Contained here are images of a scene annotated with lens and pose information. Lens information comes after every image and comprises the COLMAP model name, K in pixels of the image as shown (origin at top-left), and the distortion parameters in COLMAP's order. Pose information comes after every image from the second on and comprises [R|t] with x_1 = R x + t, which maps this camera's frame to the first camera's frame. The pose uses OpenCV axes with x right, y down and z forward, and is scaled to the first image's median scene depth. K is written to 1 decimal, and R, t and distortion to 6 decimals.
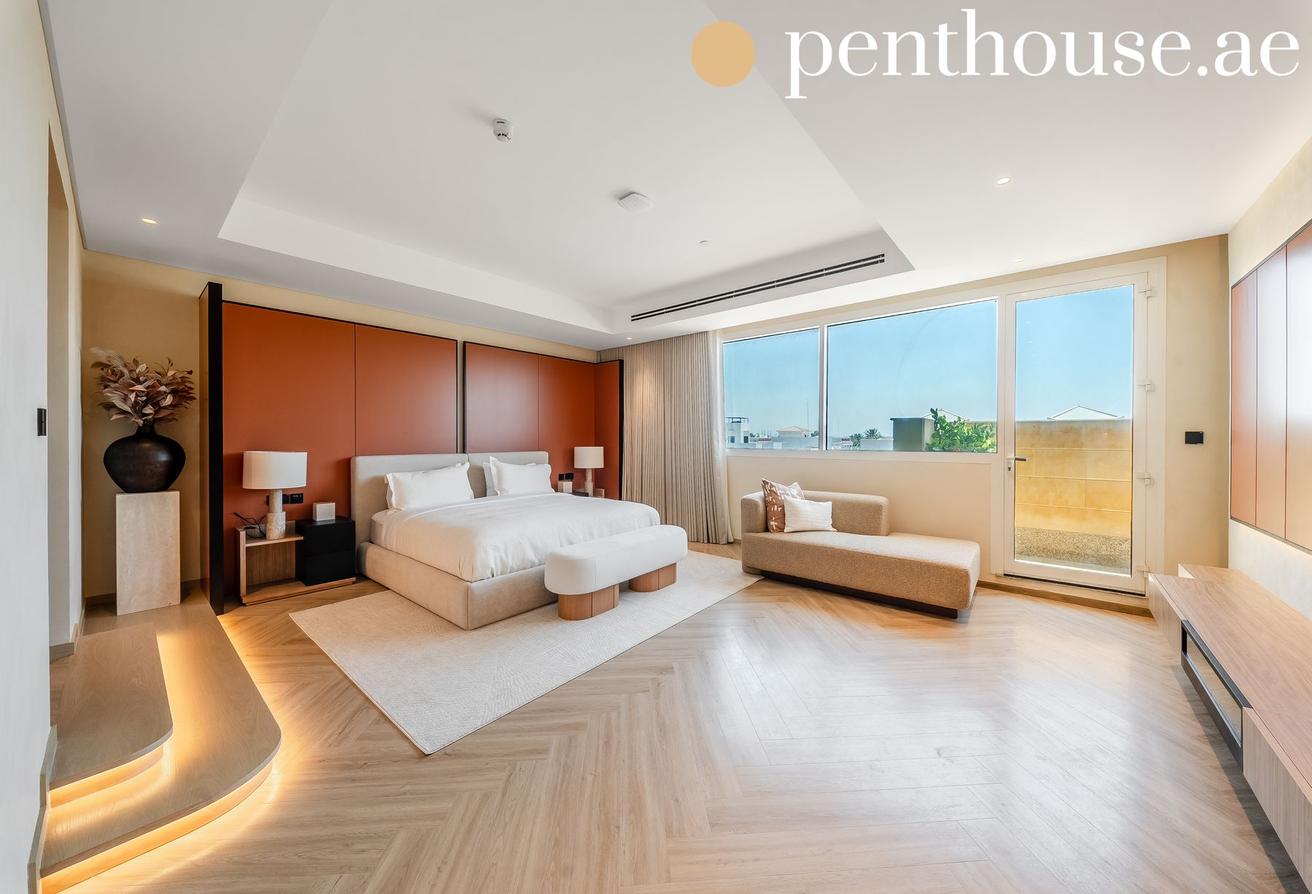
lens RADIAL K [[462.2, 0, 656.9], [0, 462.2, 437.8], [0, 0, 1]] dist [0.021538, -0.007896]
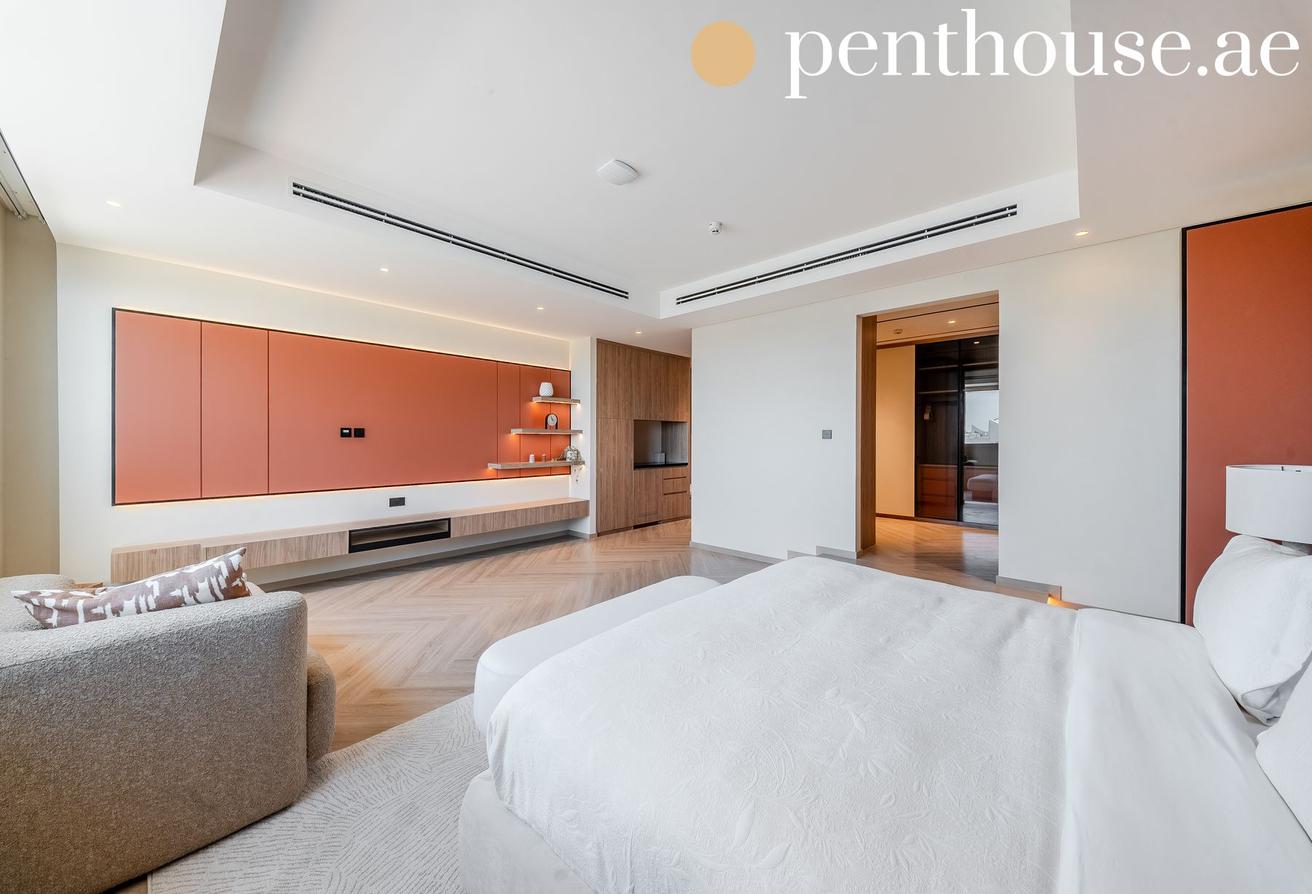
lens RADIAL K [[462.2, 0, 664.3], [0, 462.2, 434.0], [0, 0, 1]] dist [0.021538, -0.007896]
pose [[-0.999859, -0.002433, 0.016620, -0.145557], [-0.002671, 0.999894, -0.014322, 0.004574], [-0.016583, -0.014364, -0.999759, 1.840885]]
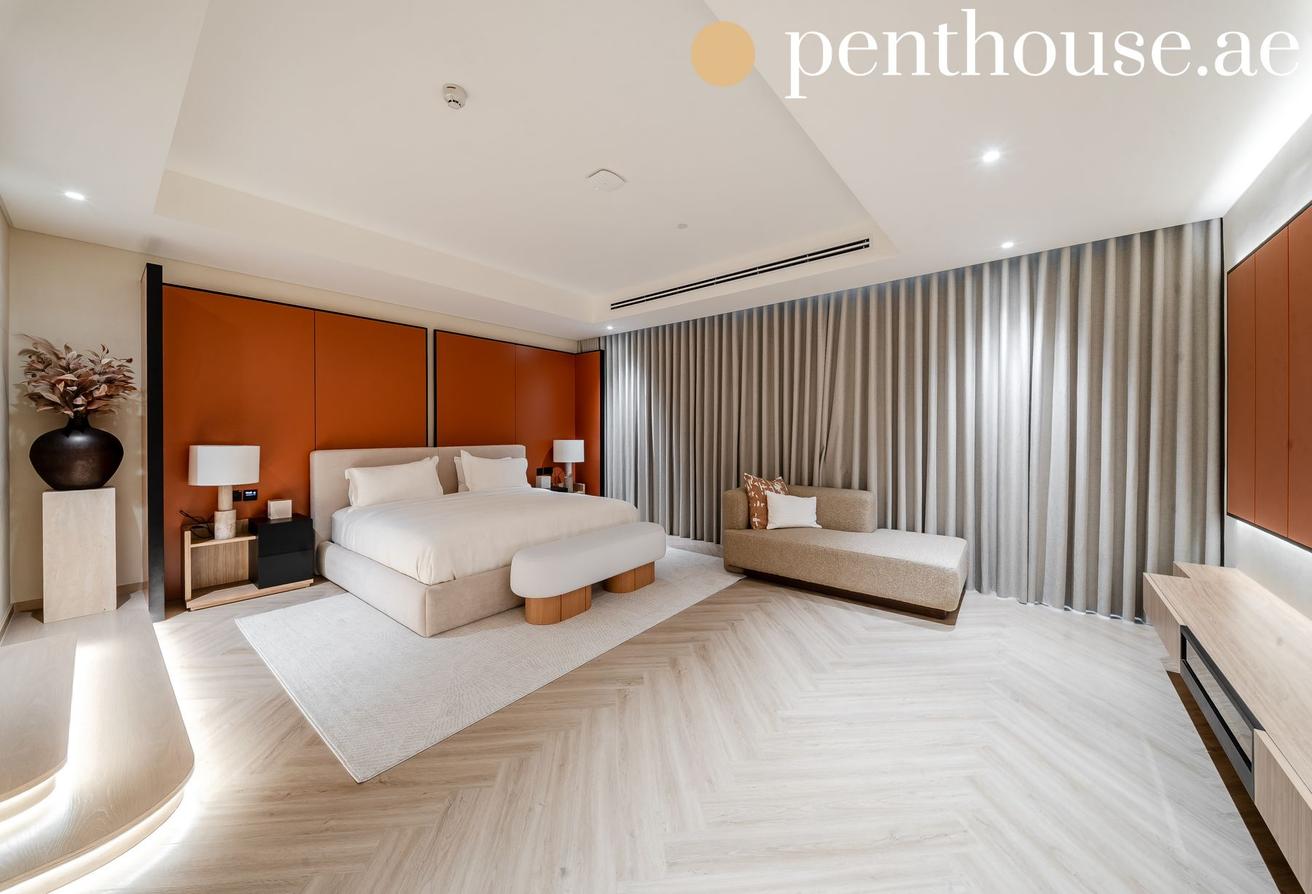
lens RADIAL K [[462.2, 0, 656.0], [0, 462.2, 431.1], [0, 0, 1]] dist [0.021538, -0.007896]
pose [[0.999905, -0.000468, 0.013797, 0.039671], [0.000464, 1.000000, 0.000296, 0.000388], [-0.013797, -0.000290, 0.999905, 0.052754]]
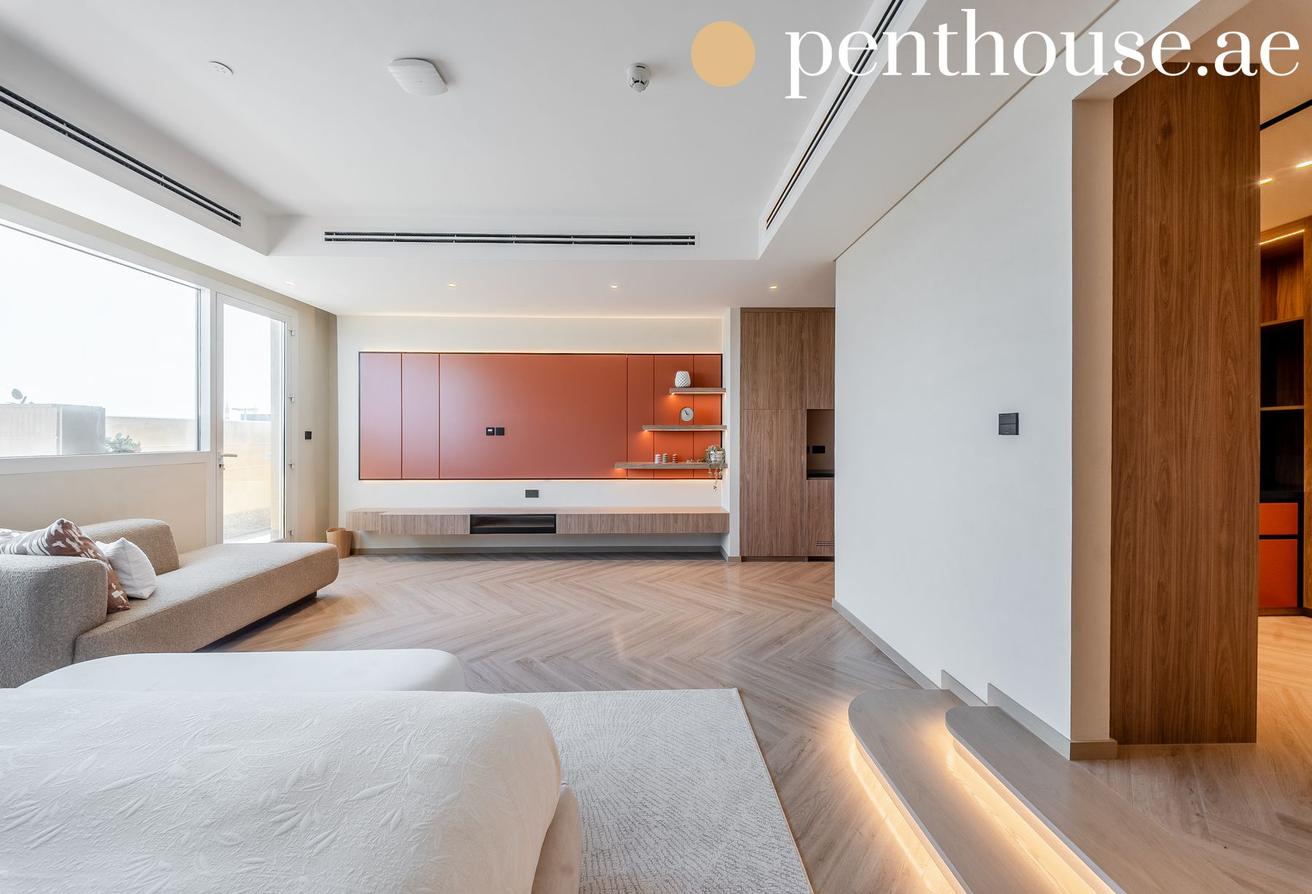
lens RADIAL K [[462.2, 0, 652.8], [0, 462.2, 434.7], [0, 0, 1]] dist [0.021538, -0.007896]
pose [[-0.670478, 0.001992, 0.741926, -0.738724], [-0.003413, 0.999978, -0.005768, 0.002351], [-0.741921, -0.006399, -0.670457, 1.169352]]
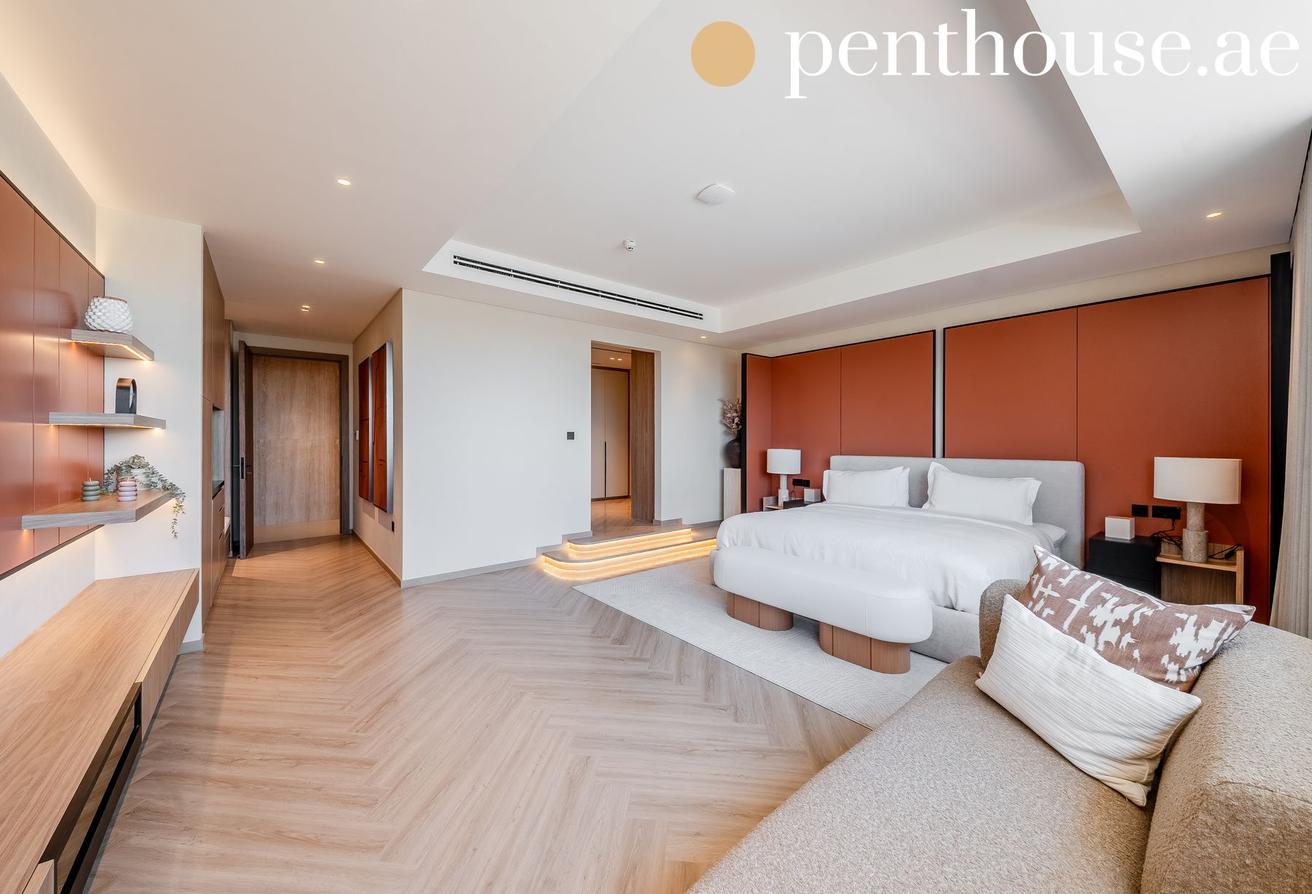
lens RADIAL K [[462.2, 0, 651.6], [0, 462.2, 442.9], [0, 0, 1]] dist [0.021538, -0.007896]
pose [[-0.178608, 0.008053, -0.983887, 0.901020], [0.001559, 0.999968, 0.007901, -0.003974], [0.983919, -0.000123, -0.178615, 1.015750]]
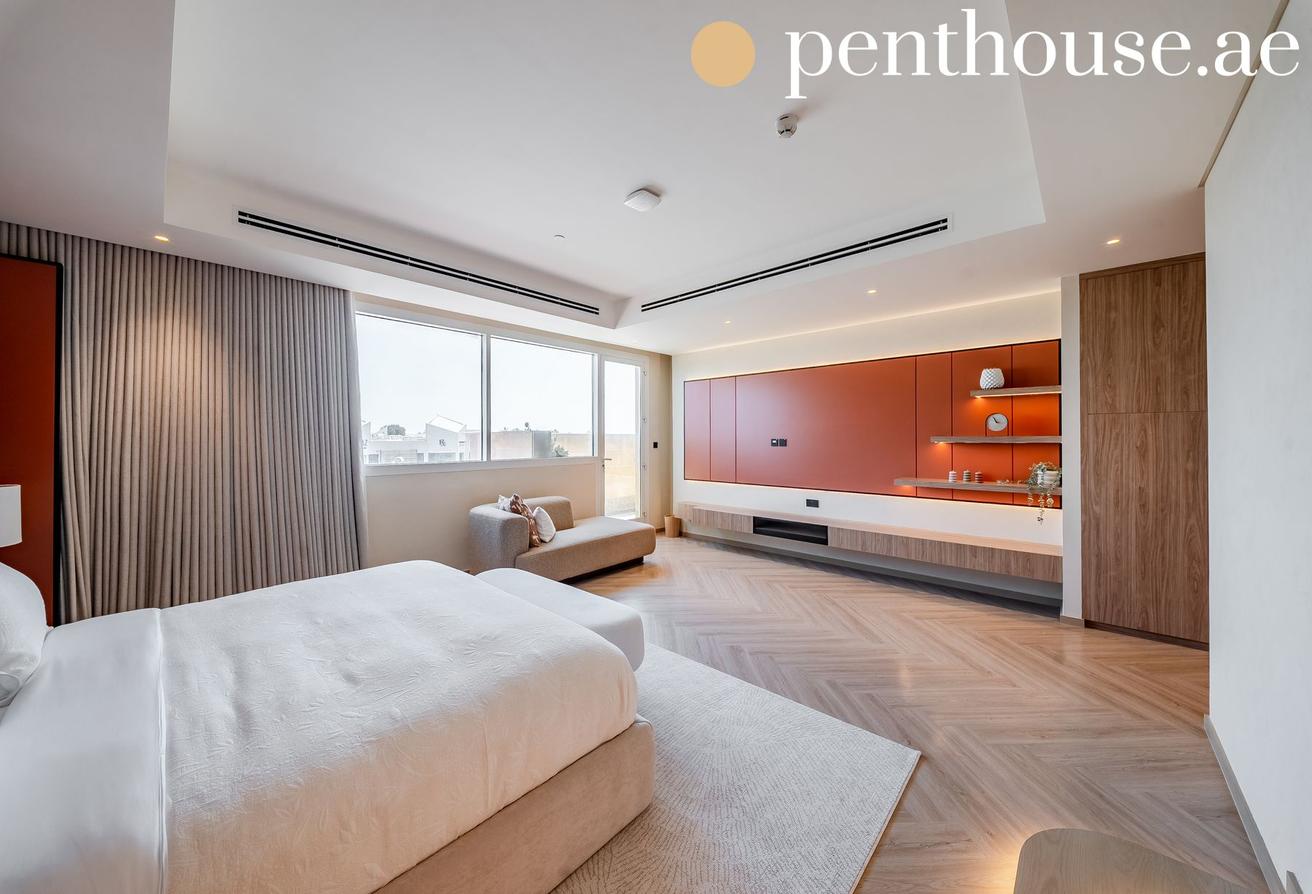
lens RADIAL K [[462.2, 0, 651.1], [0, 462.2, 433.1], [0, 0, 1]] dist [0.021538, -0.007896]
pose [[0.035339, 0.009380, 0.999331, -0.940891], [-0.001189, 0.999956, -0.009344, -0.034646], [-0.999375, -0.000858, 0.035349, 0.928286]]
